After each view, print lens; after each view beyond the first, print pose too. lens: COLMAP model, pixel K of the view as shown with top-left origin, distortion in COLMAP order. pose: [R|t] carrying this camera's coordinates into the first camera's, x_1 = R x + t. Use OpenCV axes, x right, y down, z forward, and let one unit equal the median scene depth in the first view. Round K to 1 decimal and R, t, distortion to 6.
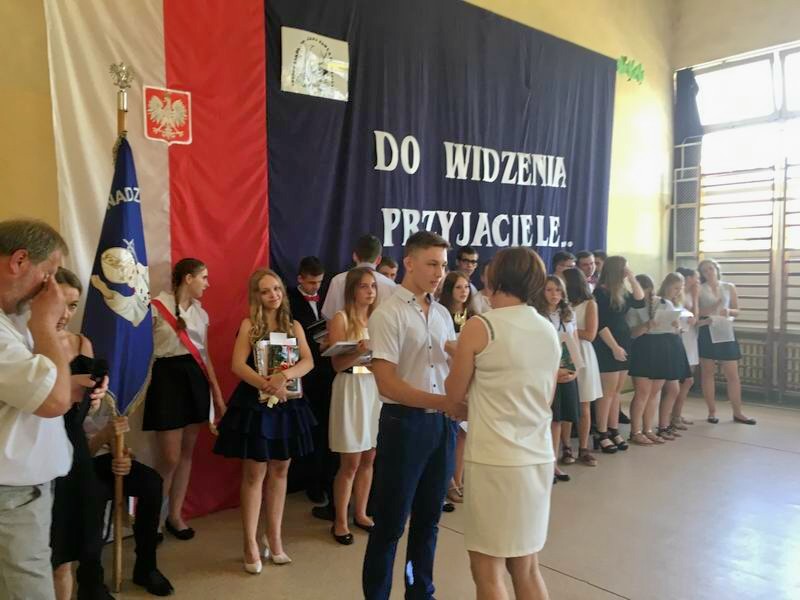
lens RADIAL K [[679.6, 0, 399.9], [0, 679.6, 303.5], [0, 0, 1]] dist [0.060948, -0.069815]
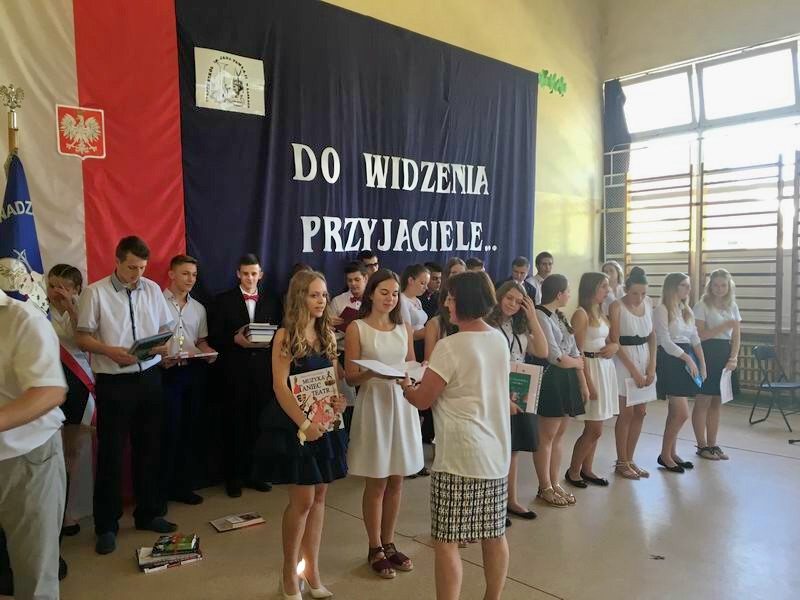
lens RADIAL K [[679.6, 0, 398.5], [0, 679.6, 312.7], [0, 0, 1]] dist [0.060948, -0.069815]
pose [[0.999623, -0.005934, 0.026810, 0.082512], [0.005602, 0.999907, 0.012435, -0.000922], [-0.026881, -0.012280, 0.999563, -0.060734]]
